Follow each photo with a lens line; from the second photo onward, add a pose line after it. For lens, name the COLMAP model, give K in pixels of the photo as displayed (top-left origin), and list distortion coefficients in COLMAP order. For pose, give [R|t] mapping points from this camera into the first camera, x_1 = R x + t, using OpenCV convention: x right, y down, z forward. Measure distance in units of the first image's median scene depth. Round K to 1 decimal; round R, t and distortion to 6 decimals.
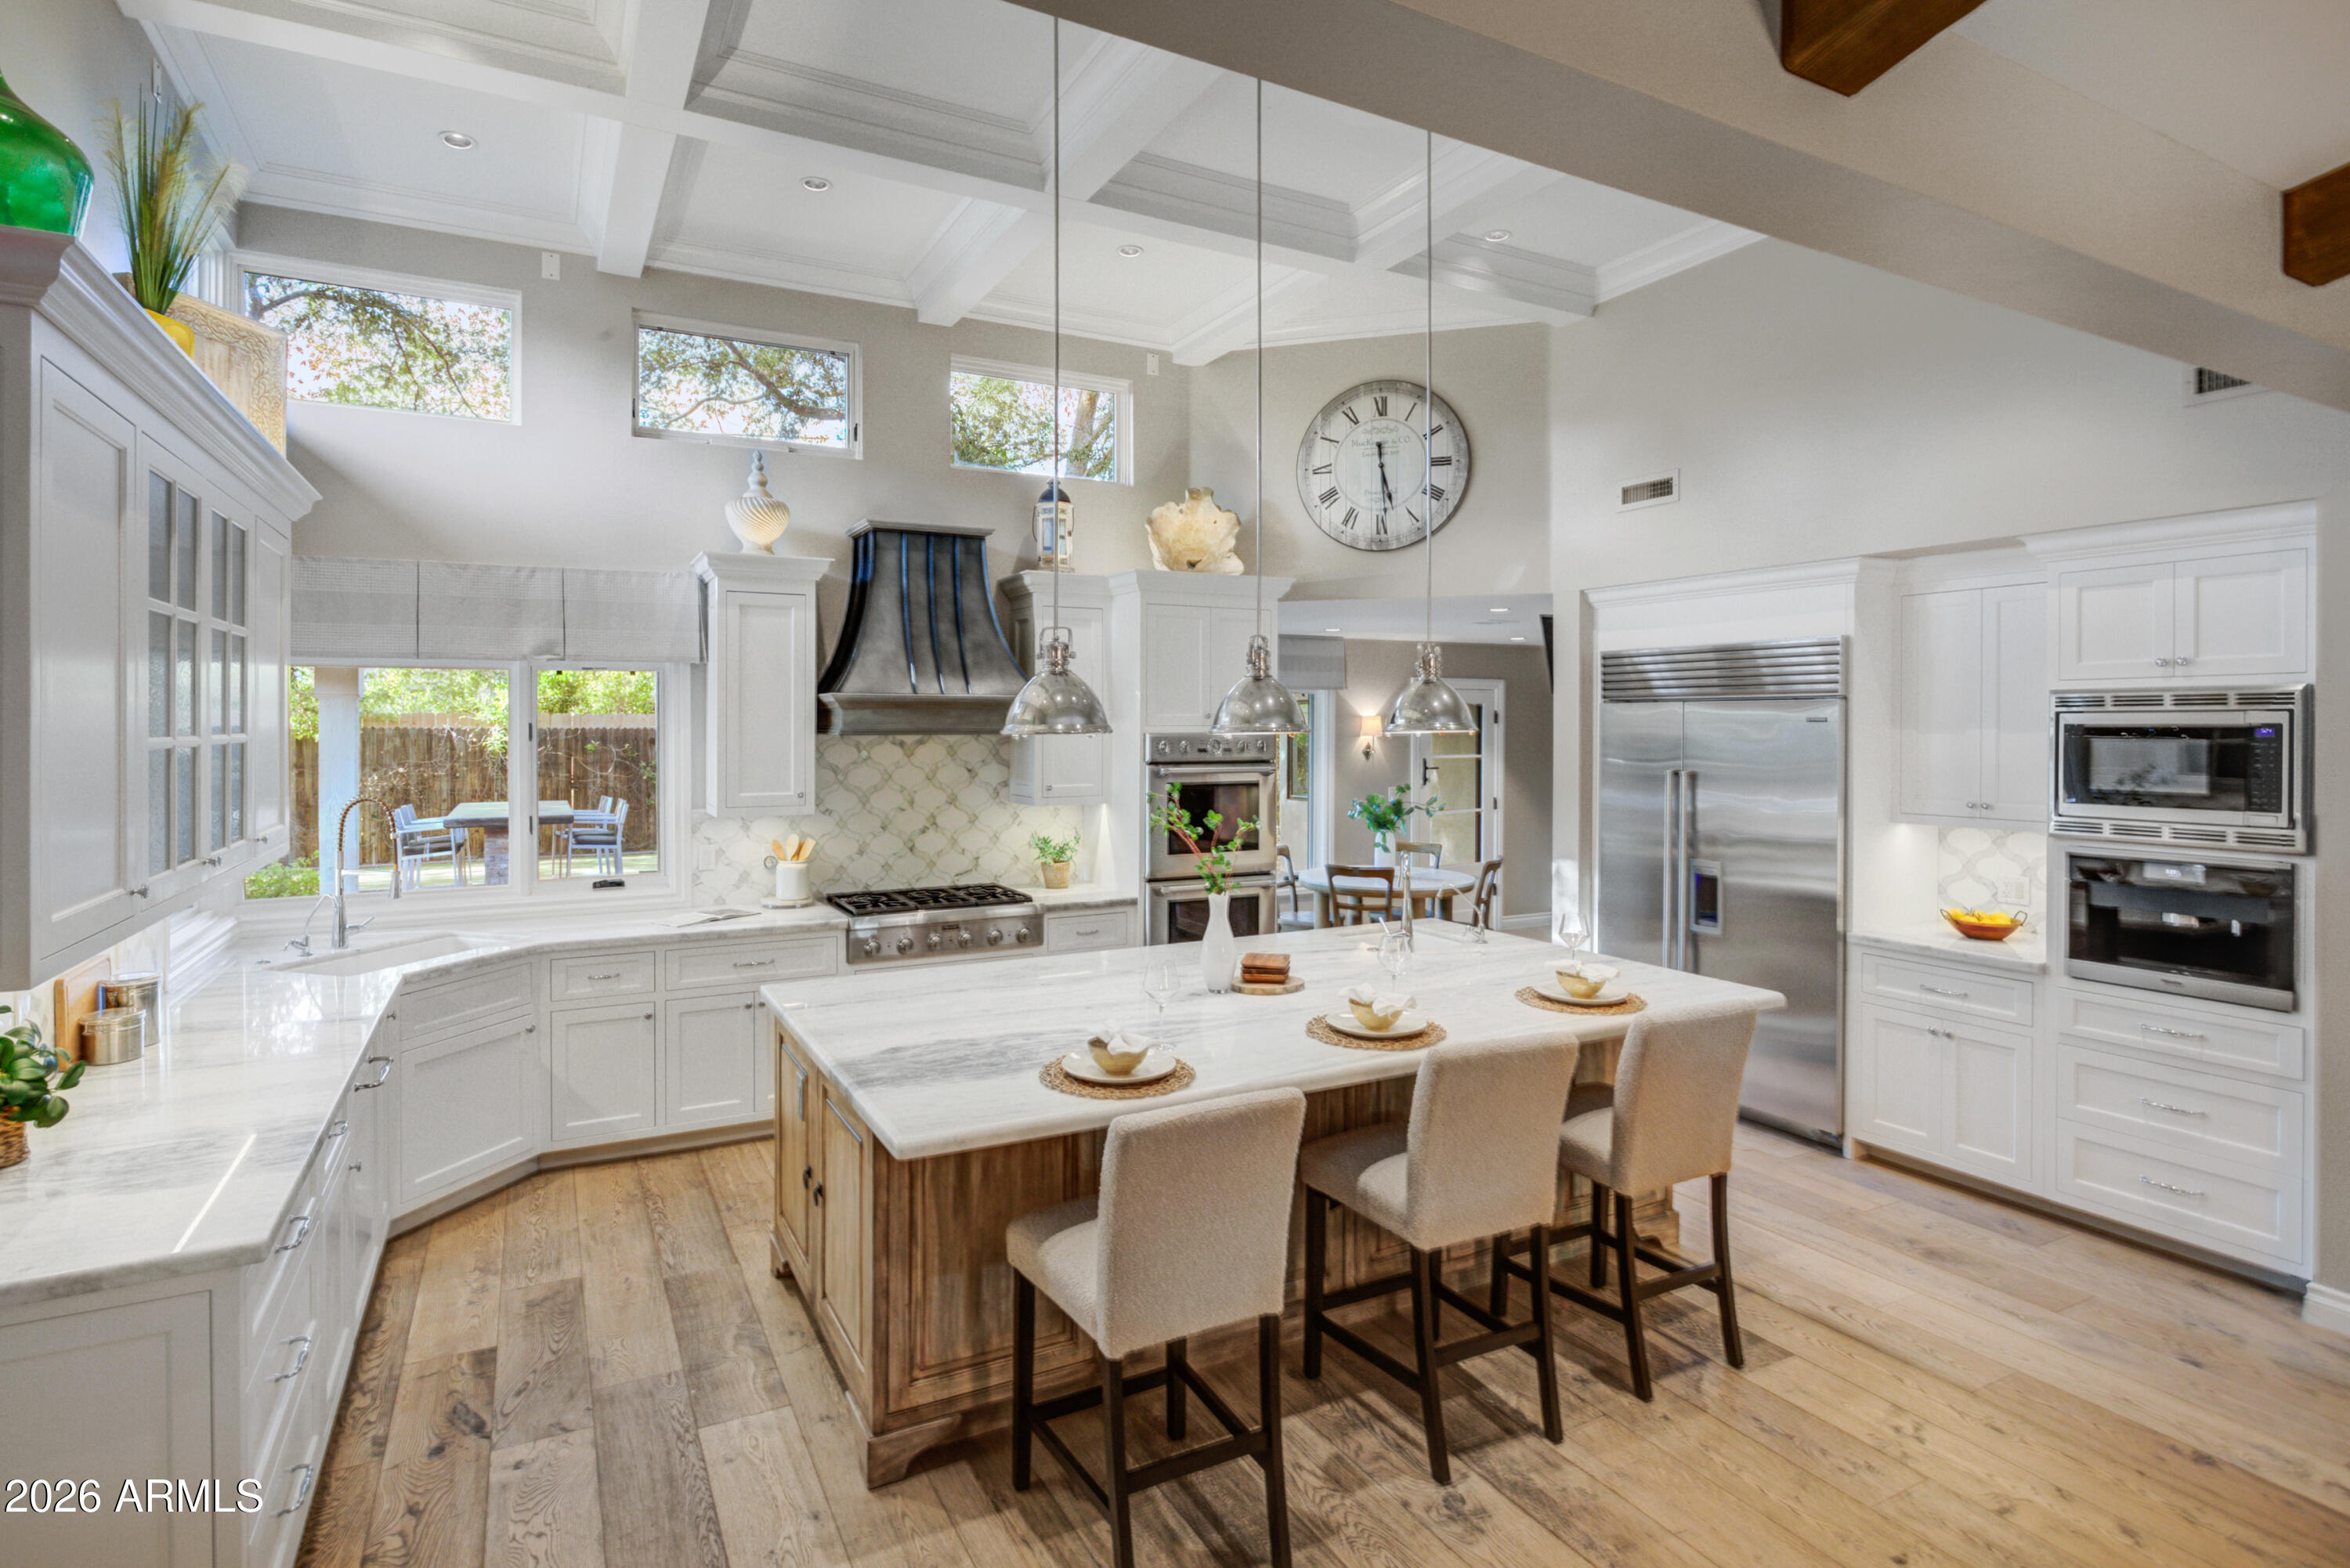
lens RADIAL K [[1190.4, 0, 1152.6], [0, 1190.4, 728.9], [0, 0, 1]] dist [-0.005816, 0.000396]
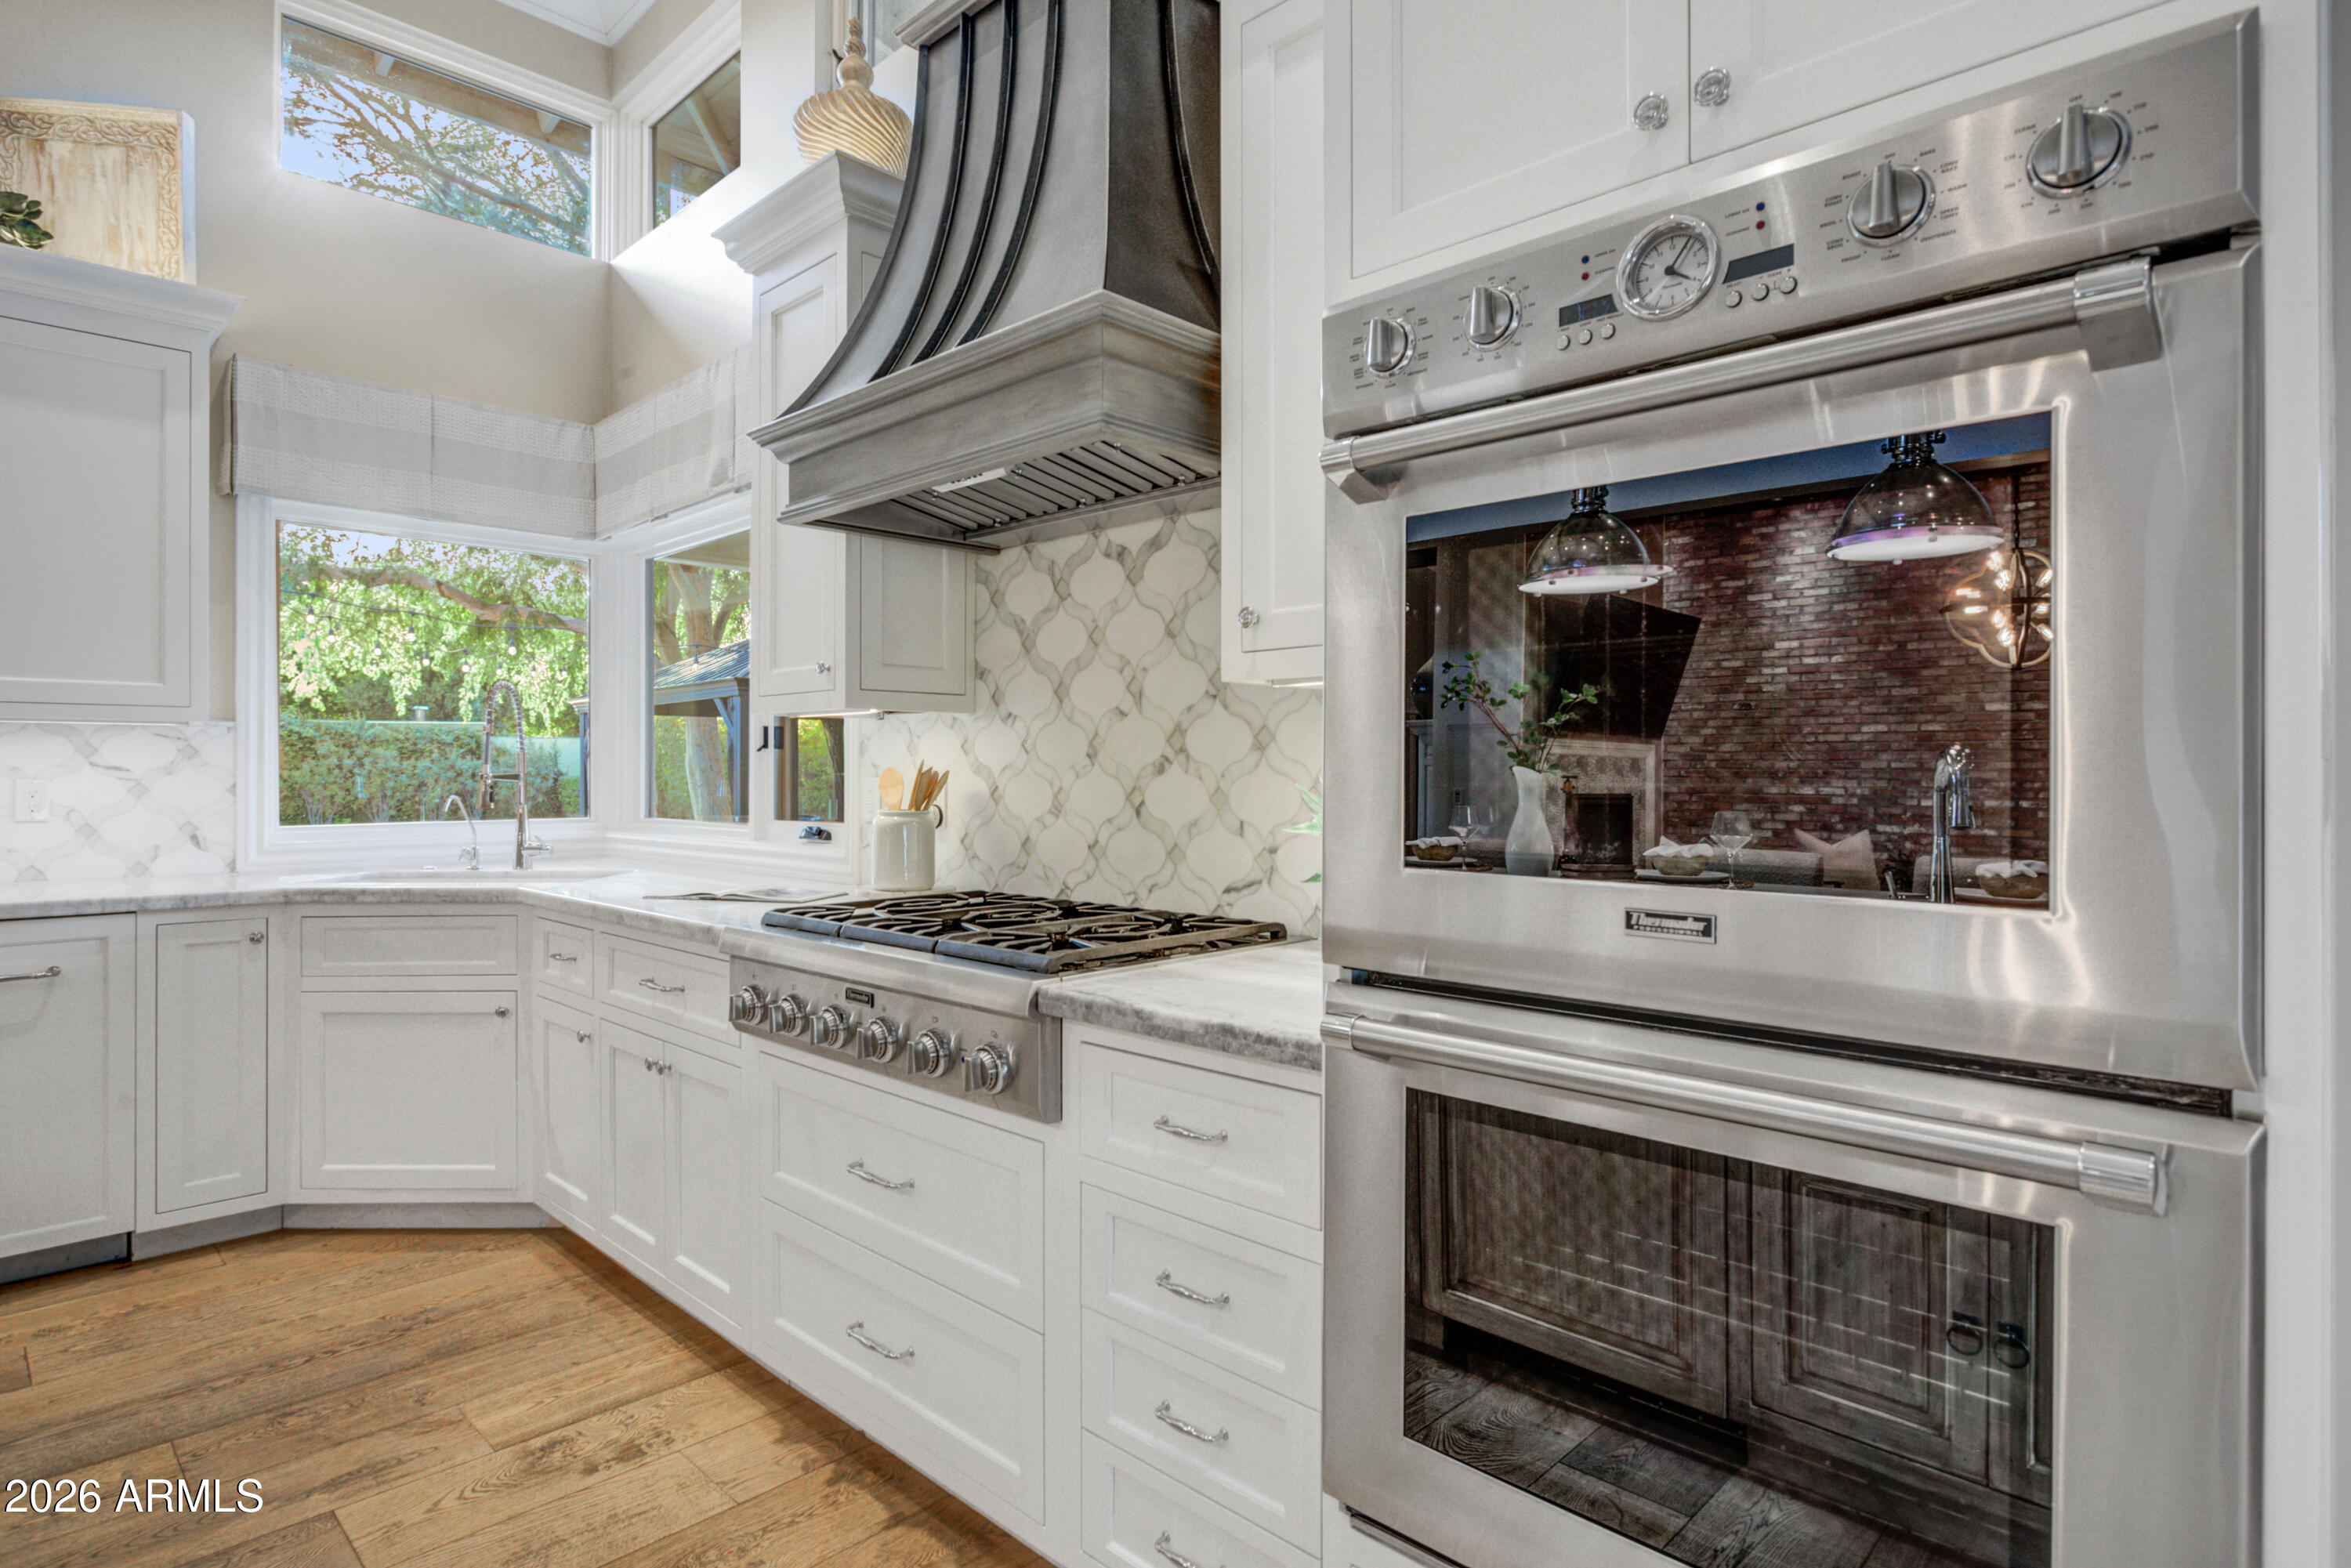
lens RADIAL K [[1224.8, 0, 1165.1], [0, 1224.8, 770.6], [0, 0, 1]] dist [-0.005804, -0.001603]
pose [[0.301462, -0.002752, -0.953474, 0.205179], [-0.003808, 0.999984, -0.004091, 0.092176], [0.953471, 0.004864, 0.301446, 0.913977]]
